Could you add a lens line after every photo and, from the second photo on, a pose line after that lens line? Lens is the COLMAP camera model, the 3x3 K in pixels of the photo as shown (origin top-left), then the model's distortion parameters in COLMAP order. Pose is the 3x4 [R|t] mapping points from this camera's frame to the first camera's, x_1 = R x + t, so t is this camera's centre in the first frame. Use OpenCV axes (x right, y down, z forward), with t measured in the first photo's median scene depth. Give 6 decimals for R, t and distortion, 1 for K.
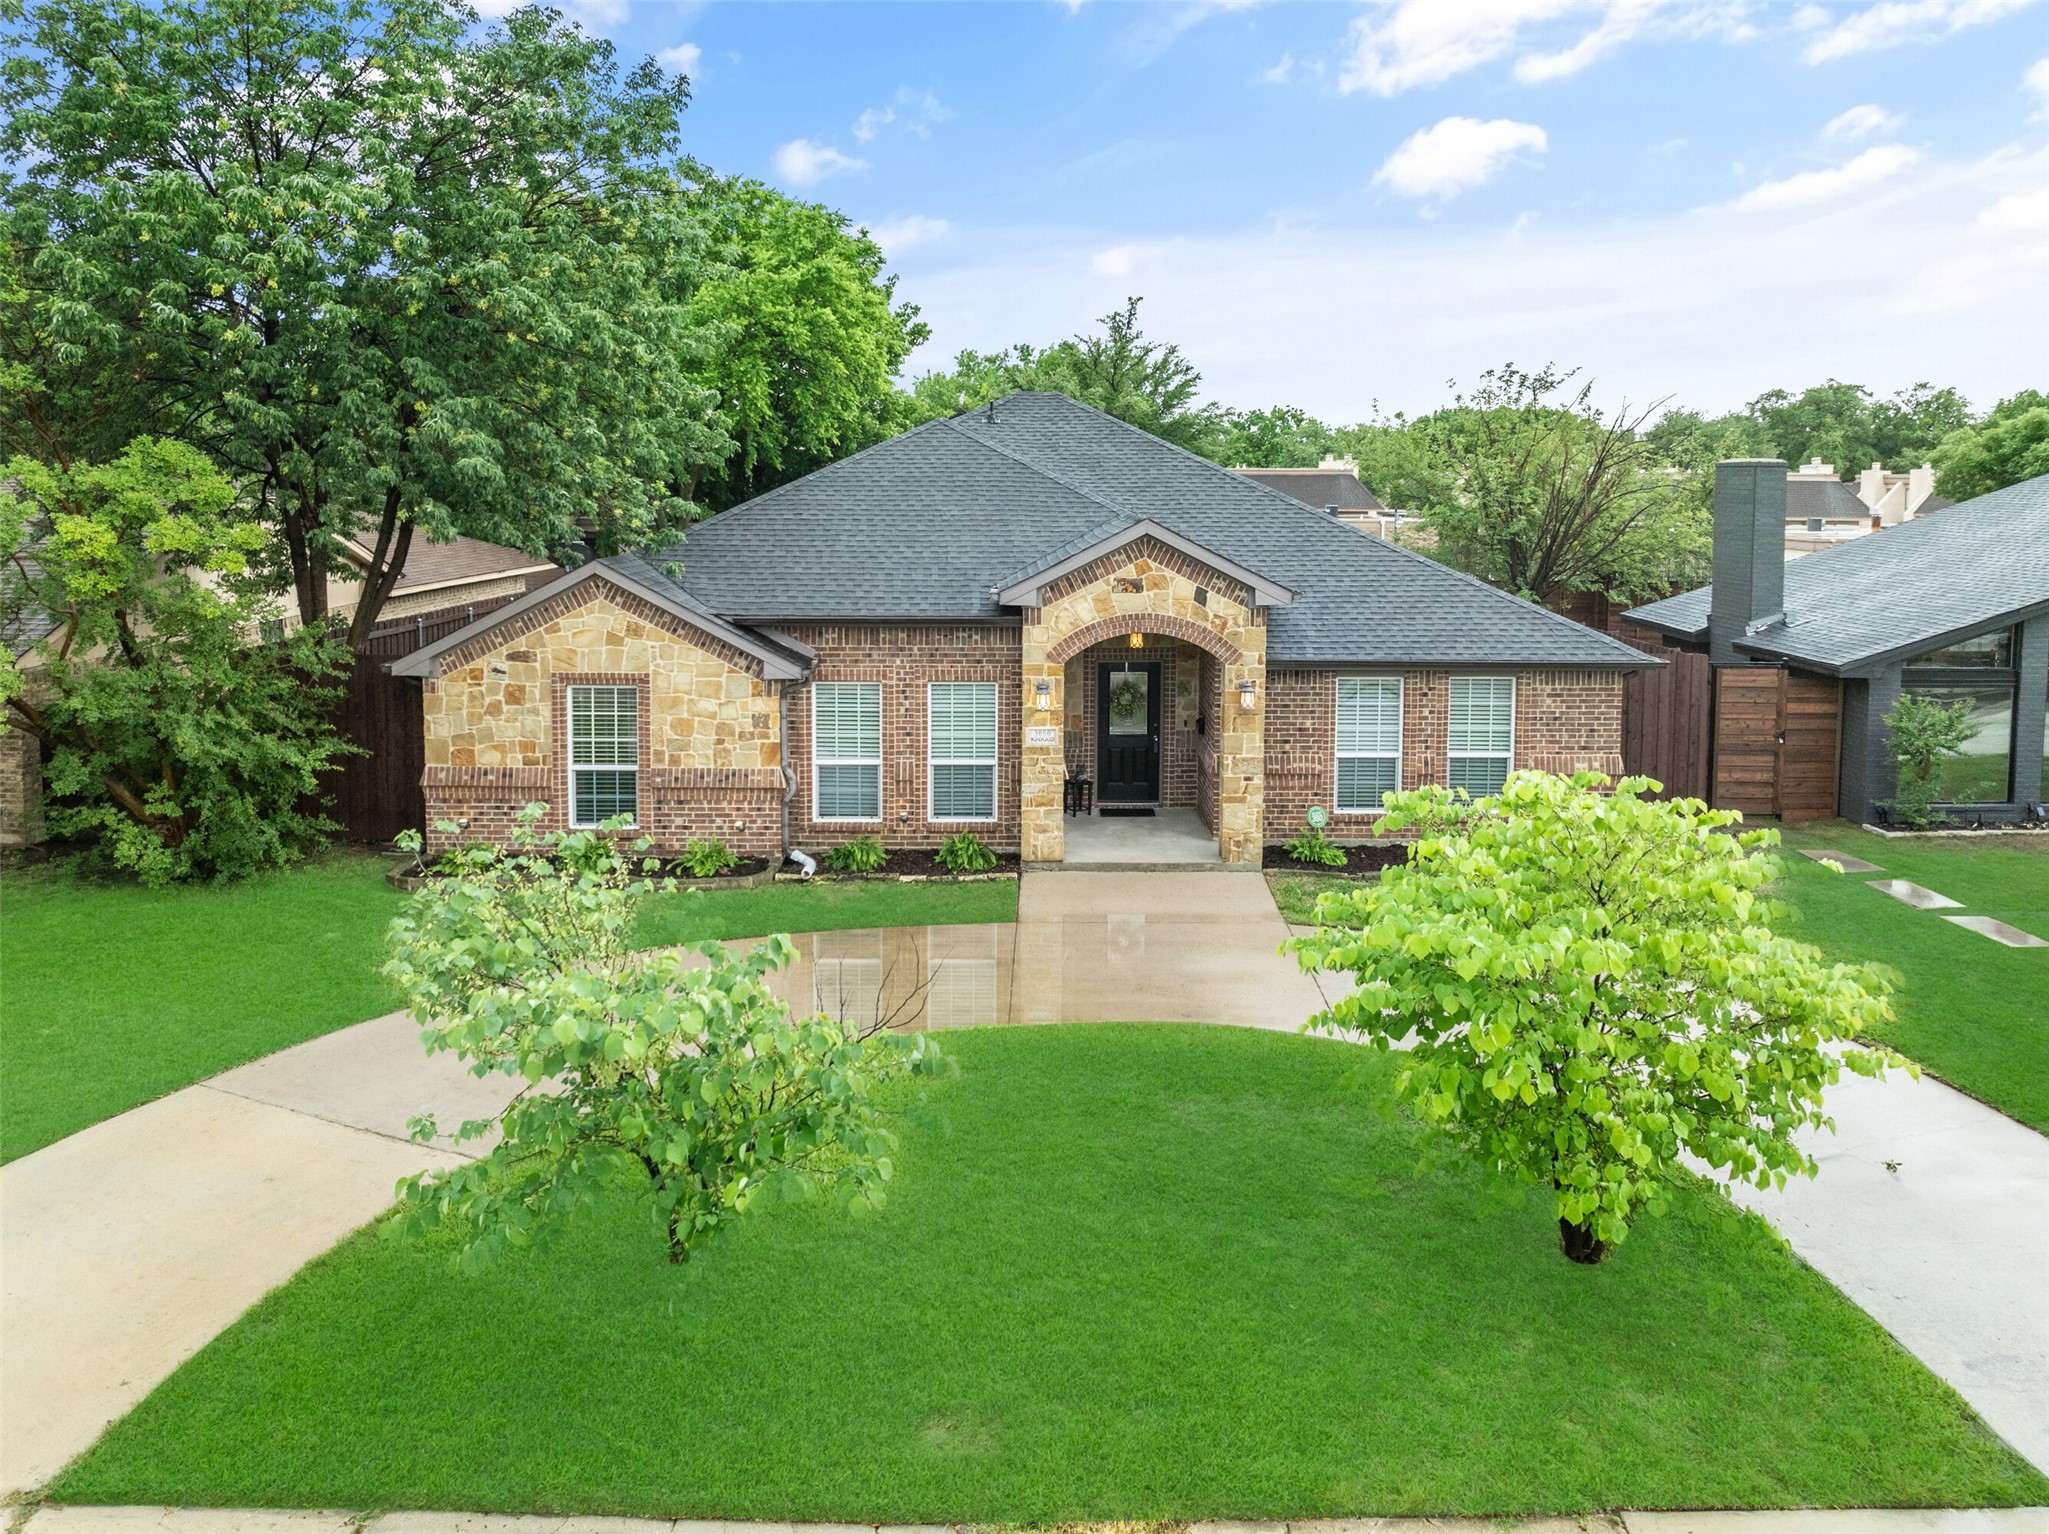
lens RADIAL K [[1446.5, 0, 1024.5], [0, 1446.5, 767.0], [0, 0, 1]] dist [-0.035948, 0.006972]
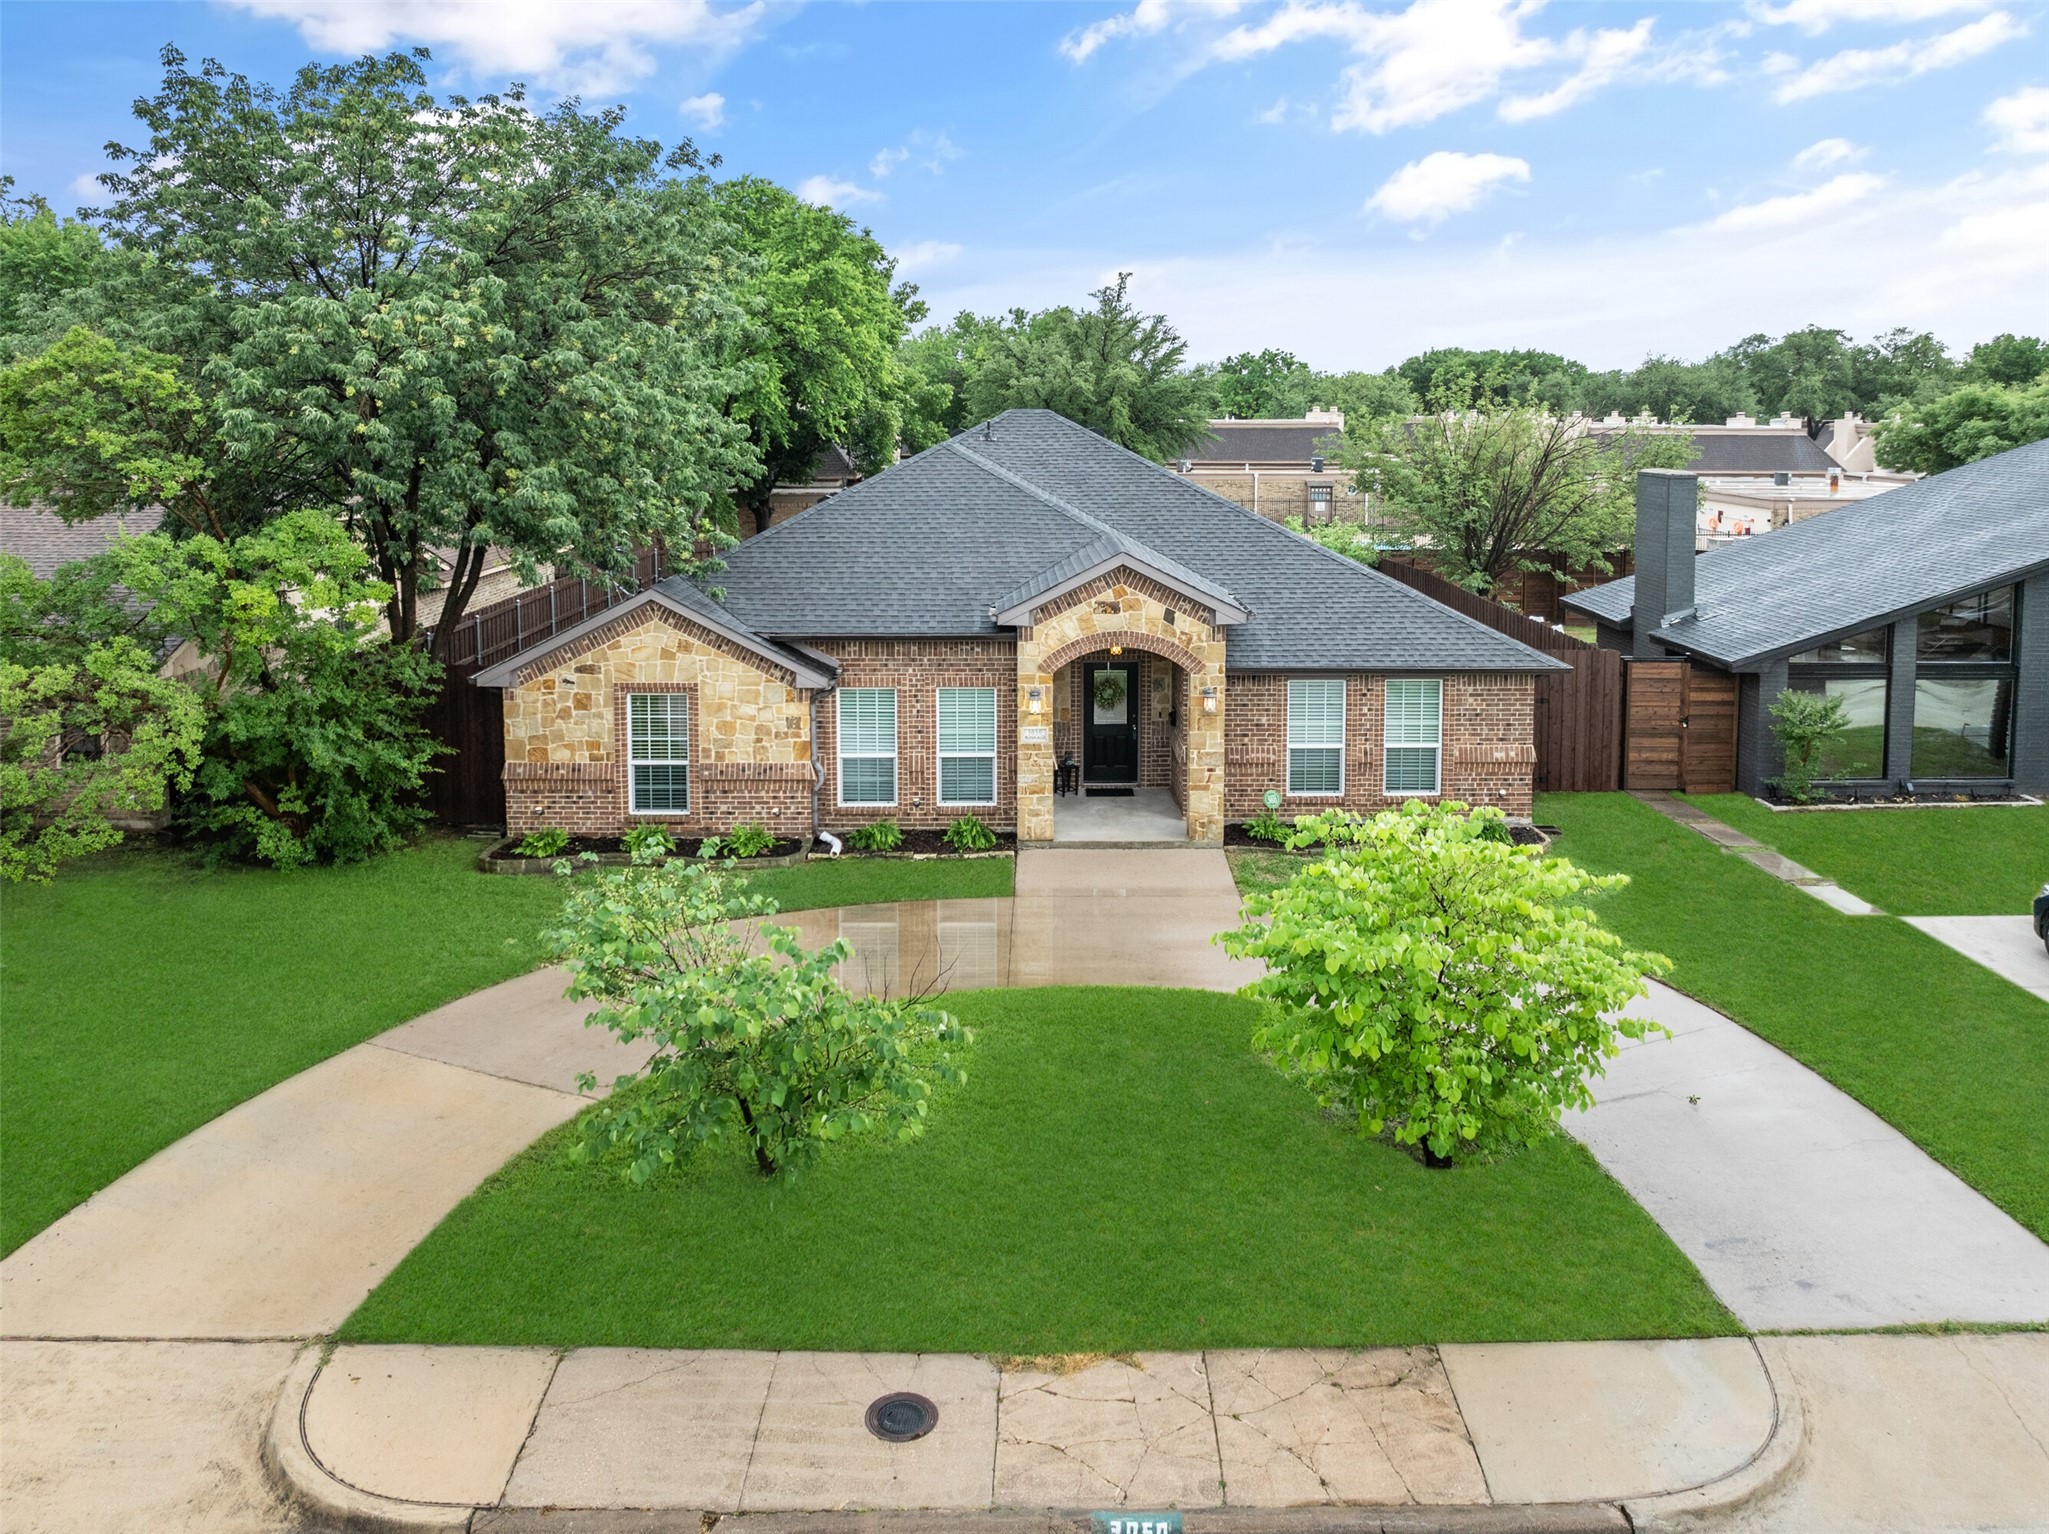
lens RADIAL K [[1412.3, 0, 1024.5], [0, 1412.3, 767.0], [0, 0, 1]] dist [-0.028280, -0.003163]
pose [[0.999982, -0.005435, 0.002371, 0.001173], [0.005330, 0.999091, 0.042306, -0.043281], [-0.002599, -0.042292, 0.999102, -0.140970]]
